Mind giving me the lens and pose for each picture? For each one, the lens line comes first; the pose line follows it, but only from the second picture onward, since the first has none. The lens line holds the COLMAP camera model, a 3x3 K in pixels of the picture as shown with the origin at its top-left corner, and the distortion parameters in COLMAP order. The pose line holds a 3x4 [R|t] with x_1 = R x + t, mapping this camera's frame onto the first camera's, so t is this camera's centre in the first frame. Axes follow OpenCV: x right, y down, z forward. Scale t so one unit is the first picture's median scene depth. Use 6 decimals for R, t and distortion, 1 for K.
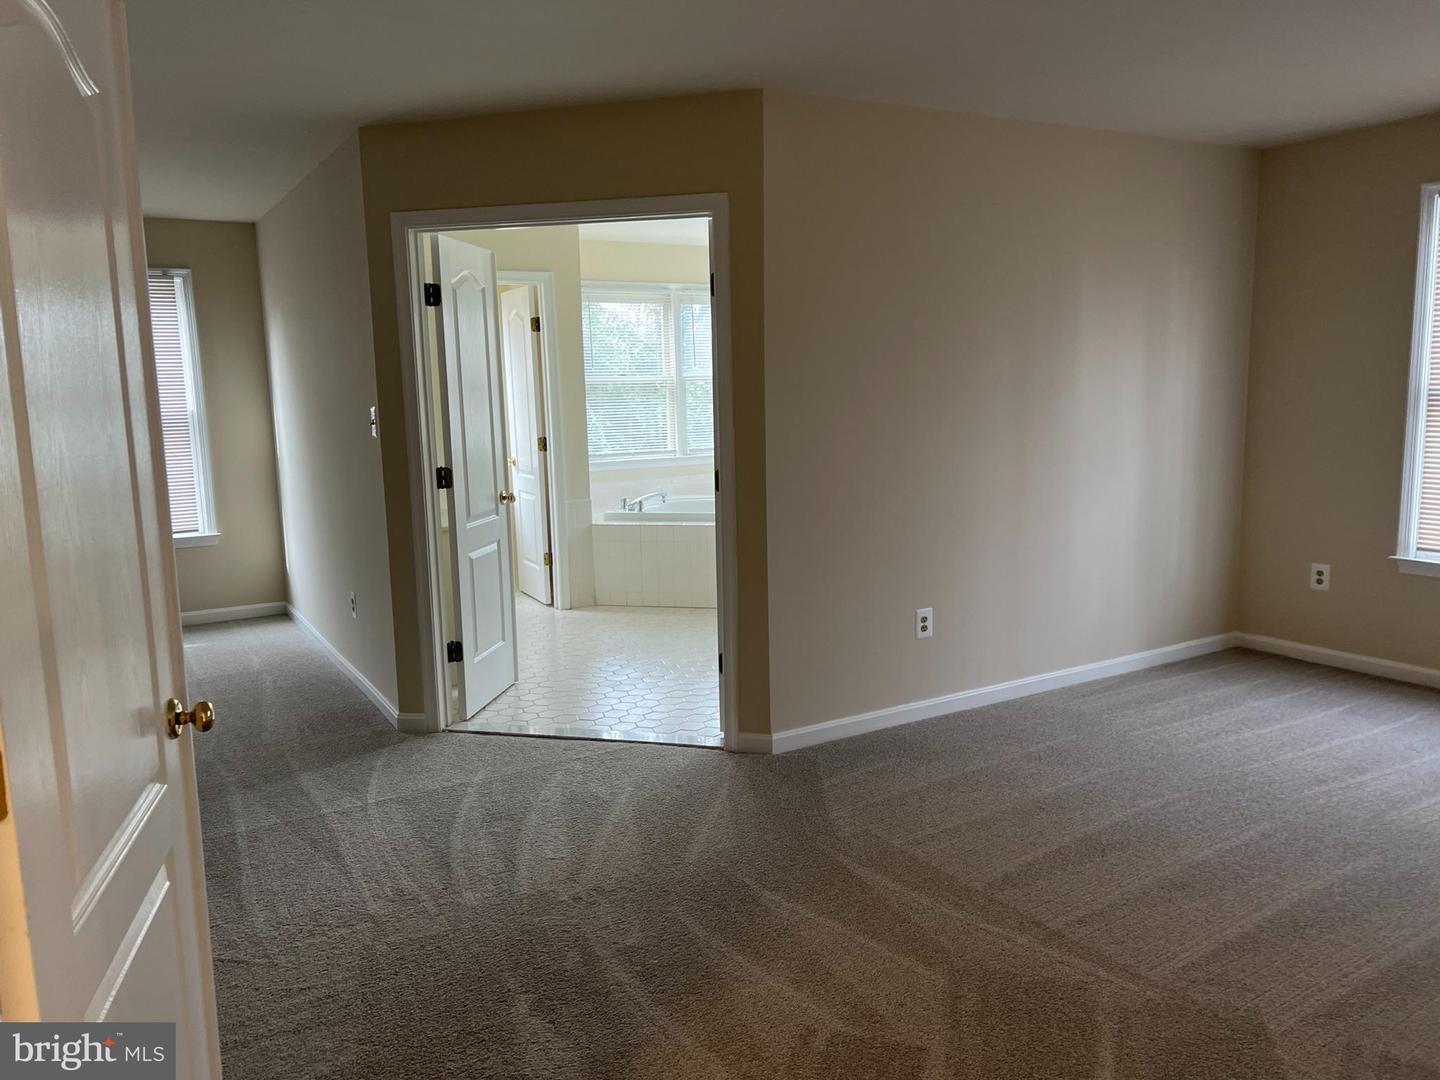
lens RADIAL K [[1081.9, 0, 720.0], [0, 1081.9, 540.0], [0, 0, 1]] dist [0.066111, -0.077948]
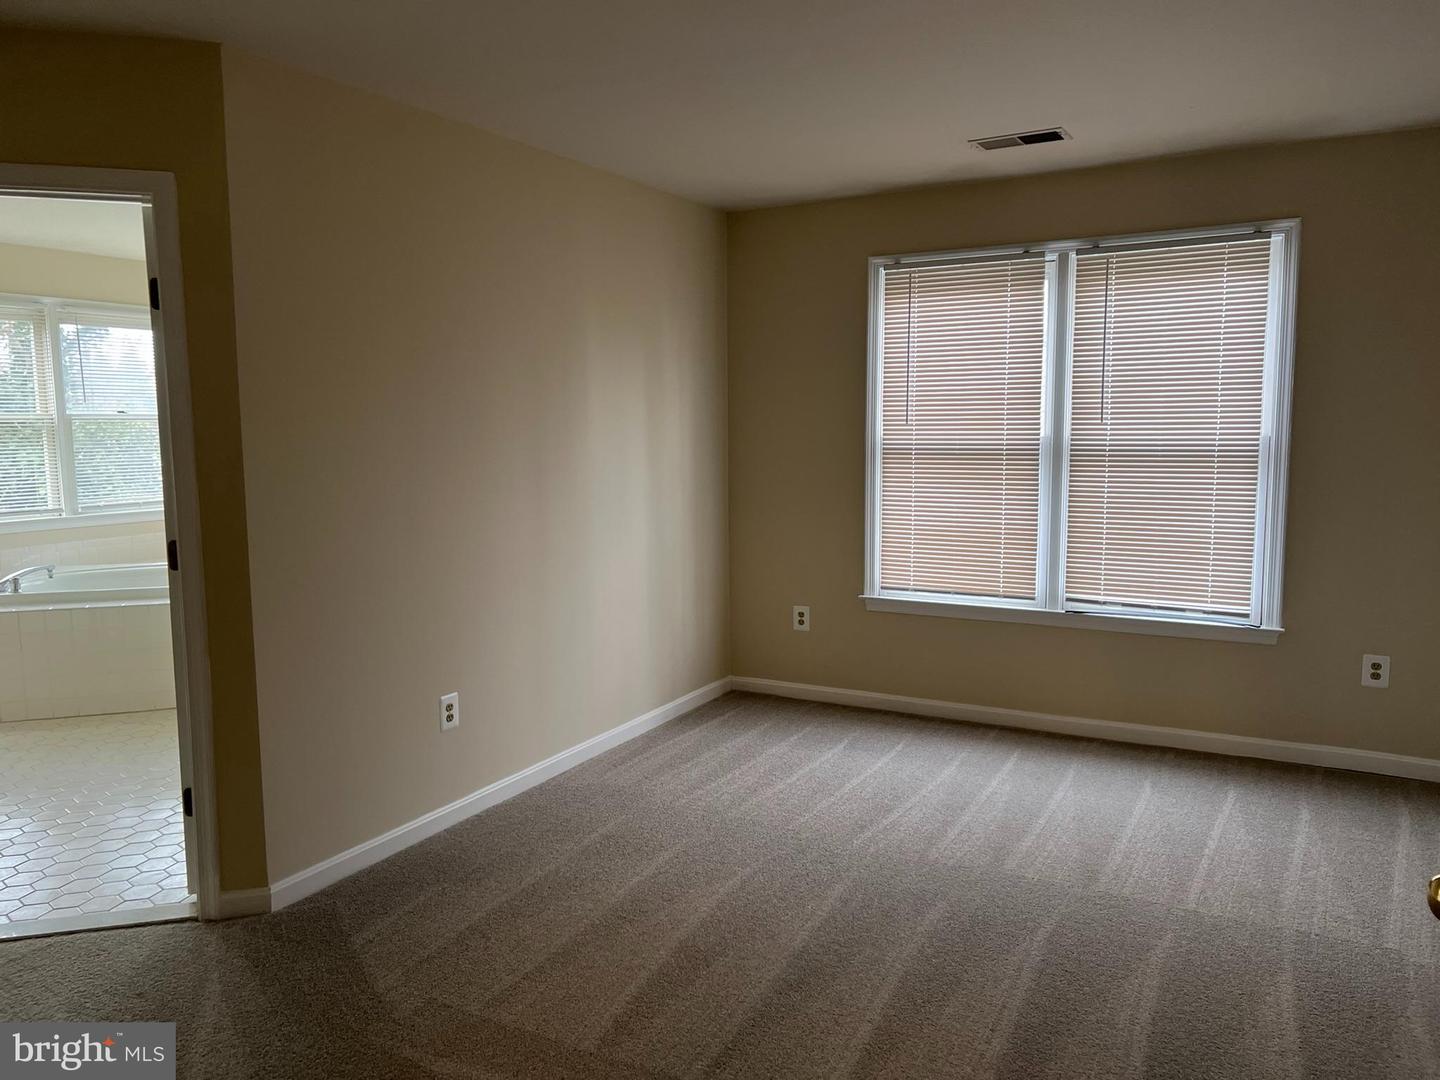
lens RADIAL K [[1071.4, 0, 719.8], [0, 1071.4, 546.3], [0, 0, 1]] dist [0.051538, -0.040551]
pose [[0.862509, -0.041706, 0.504321, -0.050979], [0.058875, 0.998100, -0.018151, -0.025820], [-0.502606, 0.045348, 0.863326, 0.164372]]
